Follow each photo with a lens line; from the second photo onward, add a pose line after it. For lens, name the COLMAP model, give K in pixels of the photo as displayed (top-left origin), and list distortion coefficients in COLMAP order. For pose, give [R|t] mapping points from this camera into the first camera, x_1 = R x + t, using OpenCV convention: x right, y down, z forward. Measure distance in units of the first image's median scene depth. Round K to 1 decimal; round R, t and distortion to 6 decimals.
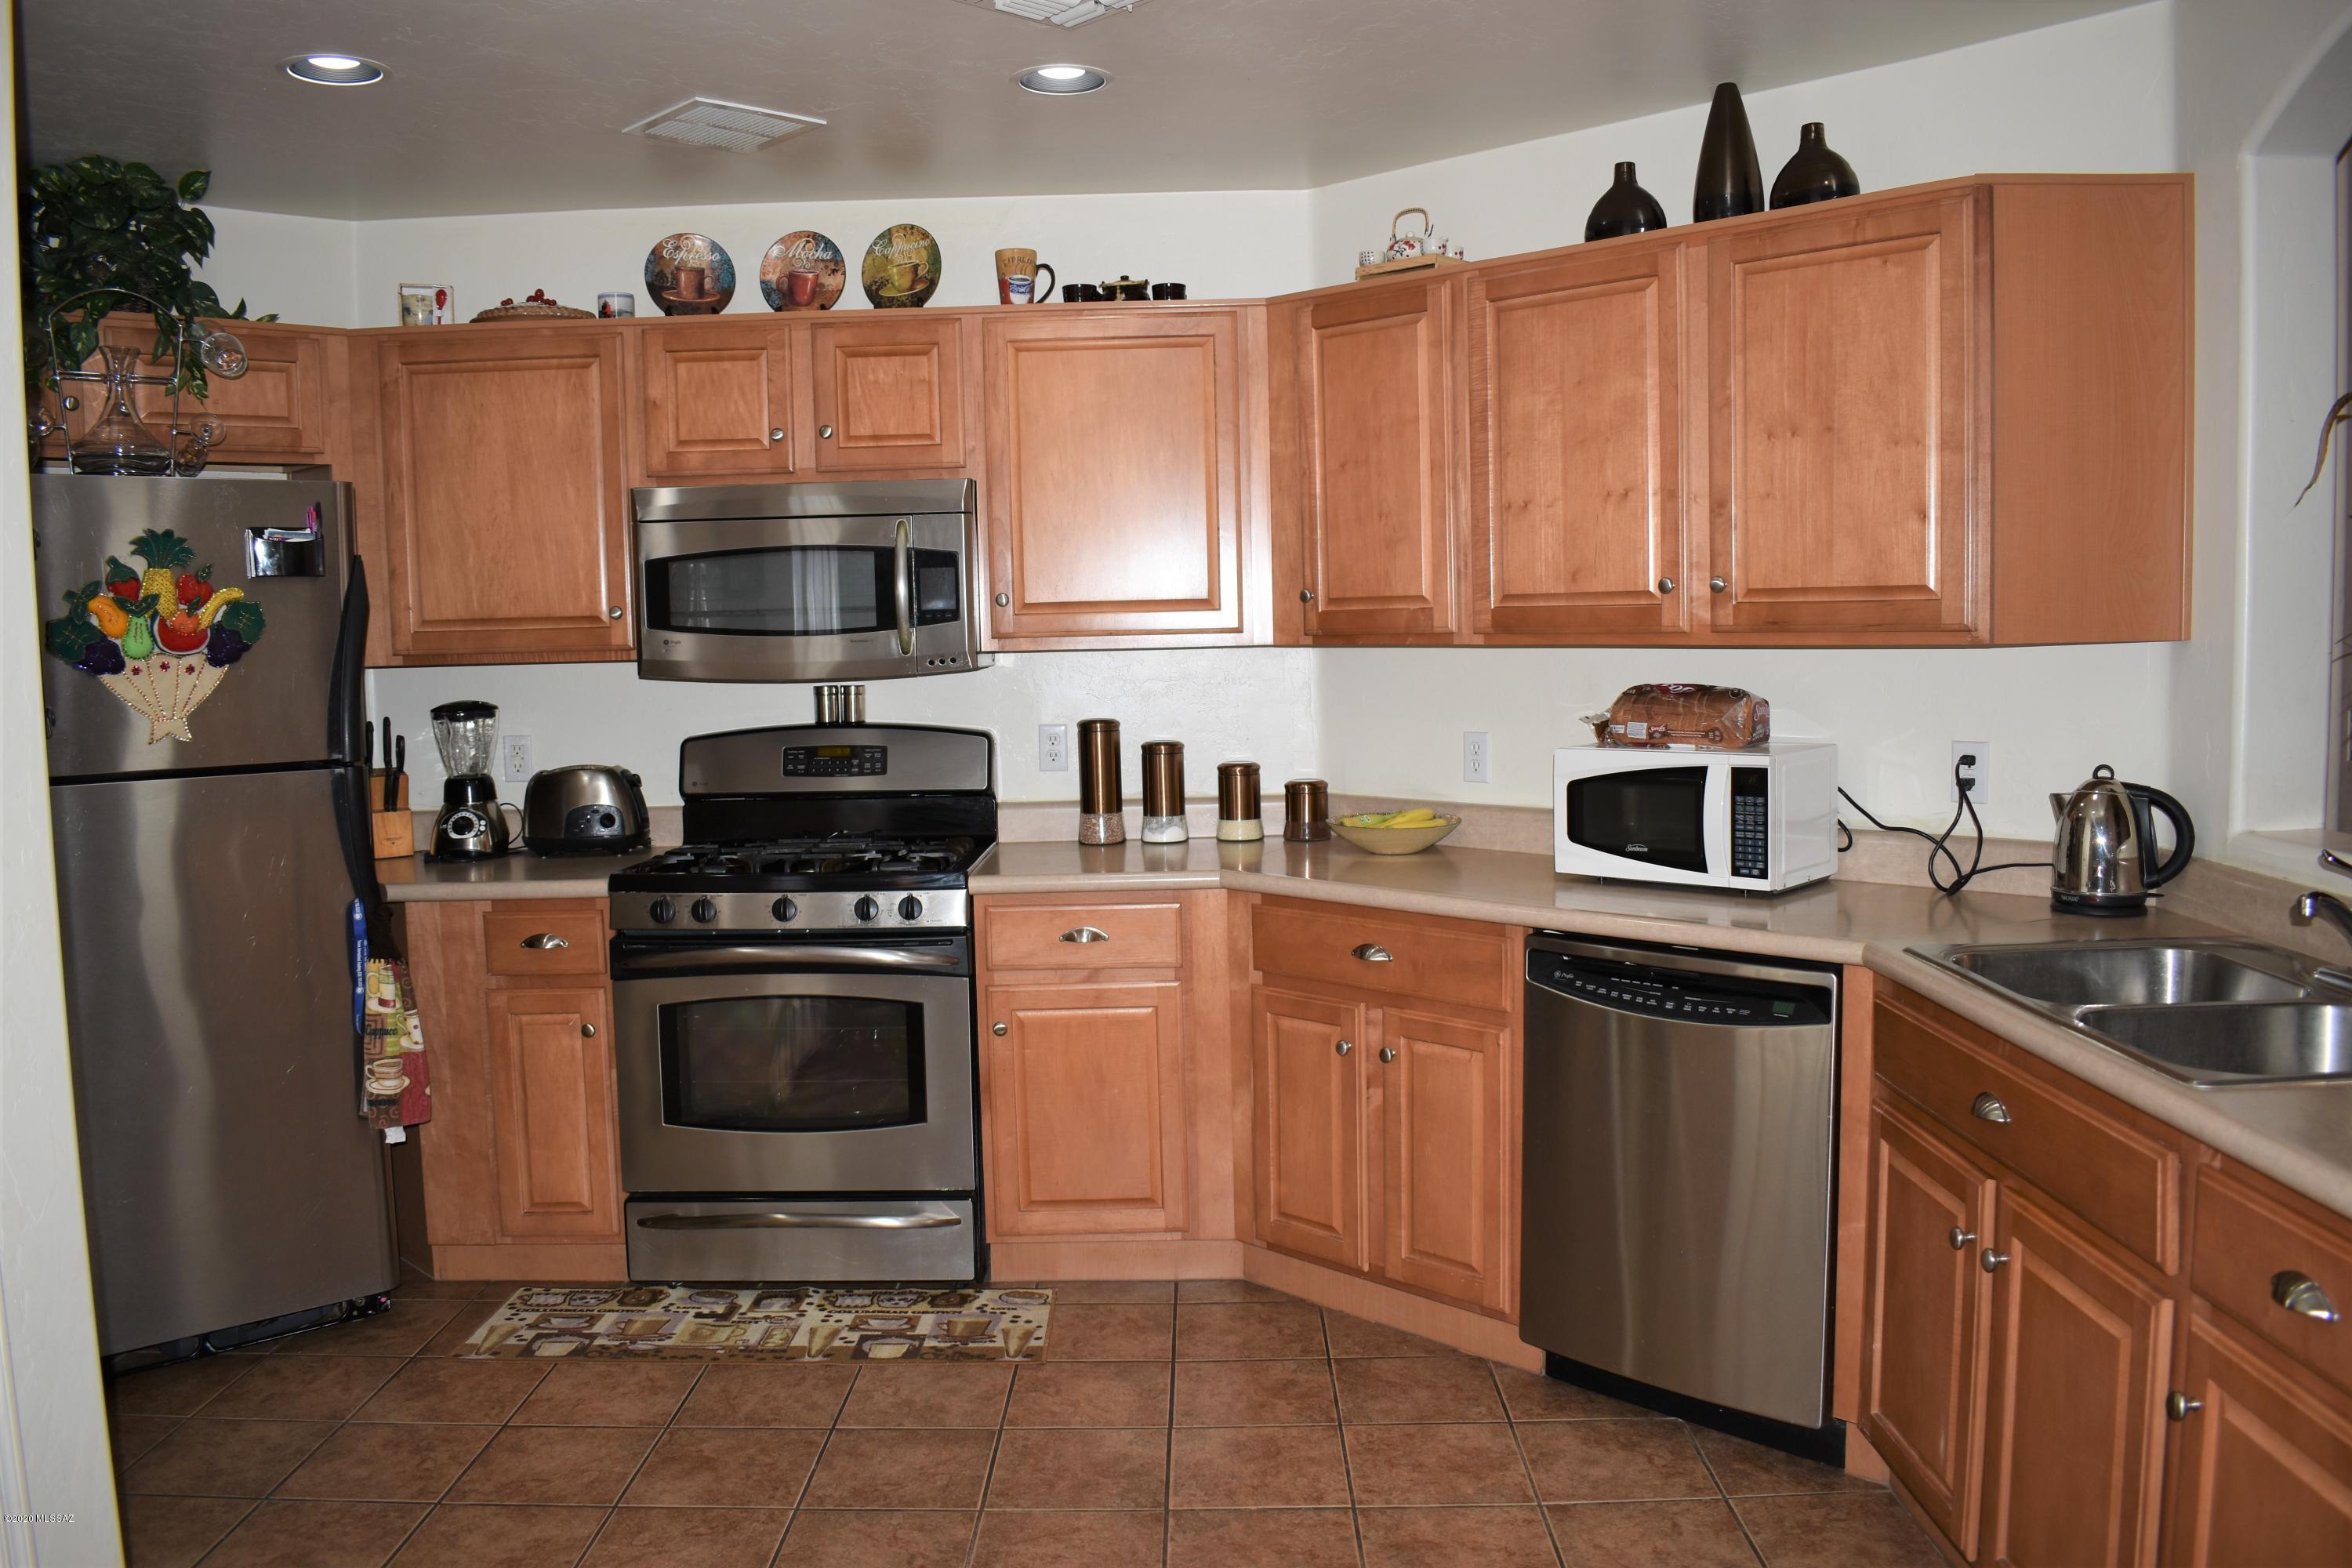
lens RADIAL K [[1818.6, 0, 1187.9], [0, 1818.6, 779.4], [0, 0, 1]] dist [-0.079558, 0.002045]
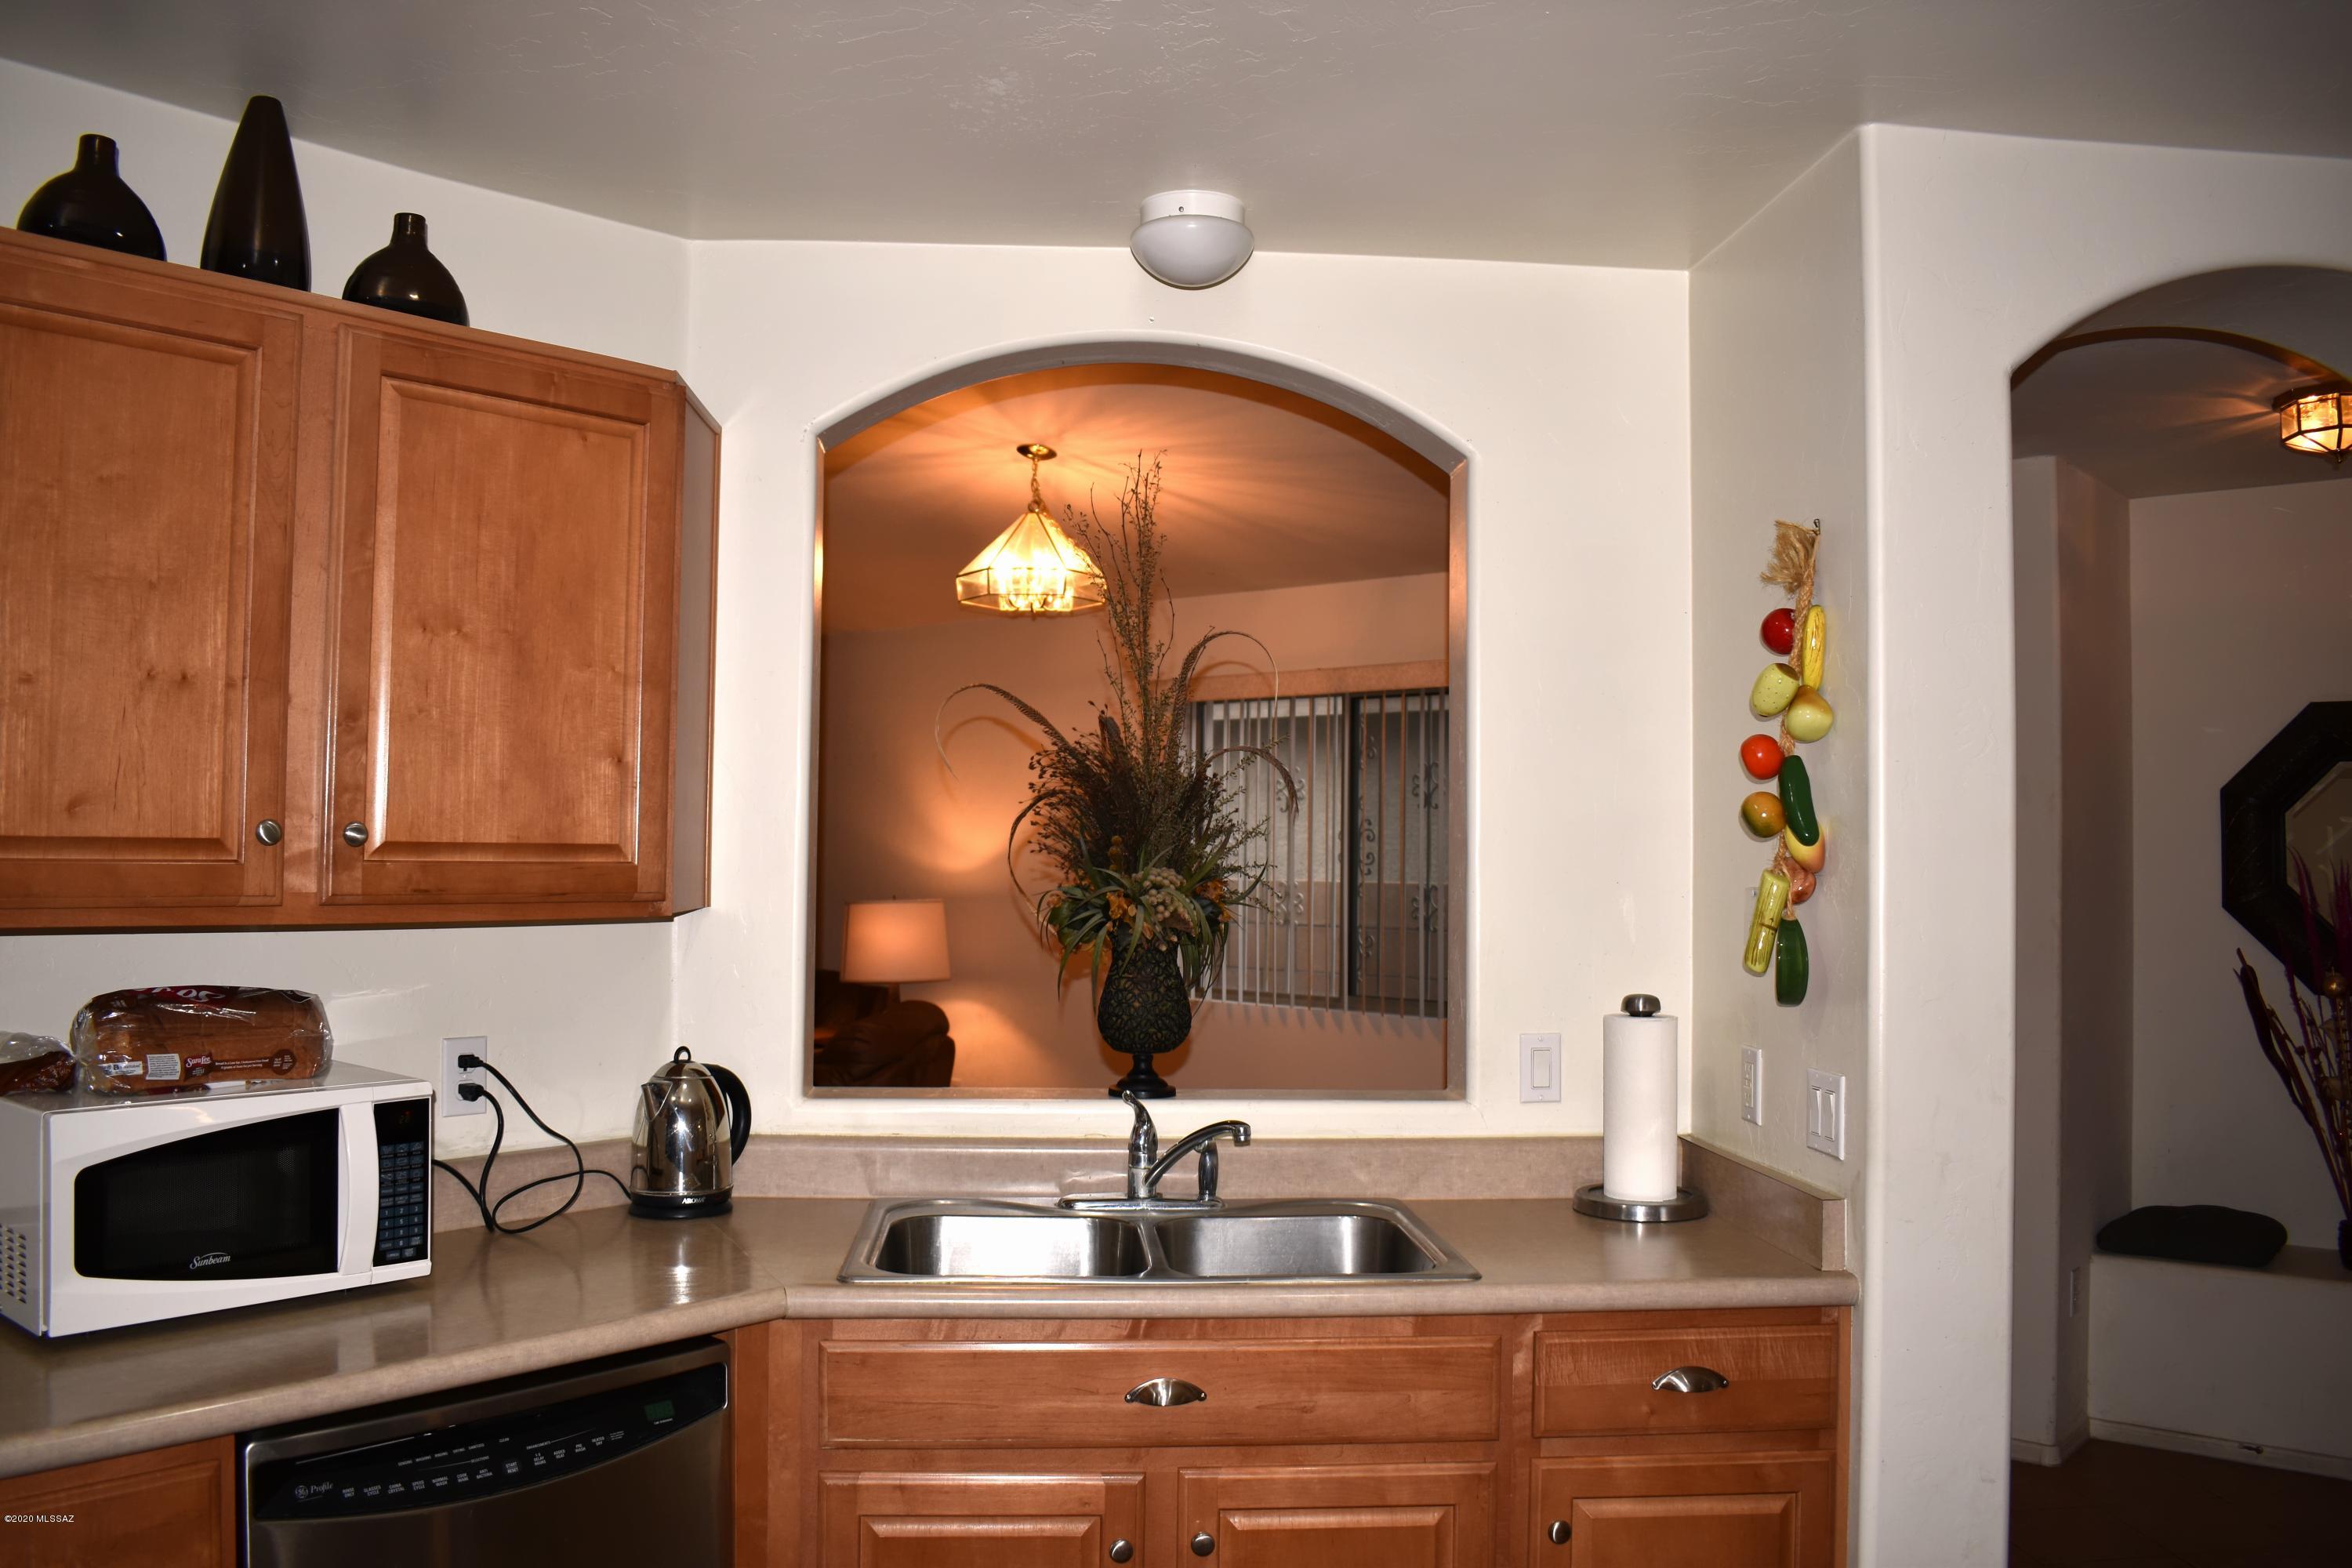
lens RADIAL K [[1818.6, 0, 1187.9], [0, 1818.6, 779.4], [0, 0, 1]] dist [-0.079558, 0.002045]
pose [[-0.053336, 0.060184, 0.996761, -0.389071], [0.083577, 0.994949, -0.055602, -0.065452], [-0.995073, 0.080340, -0.058097, 0.729574]]
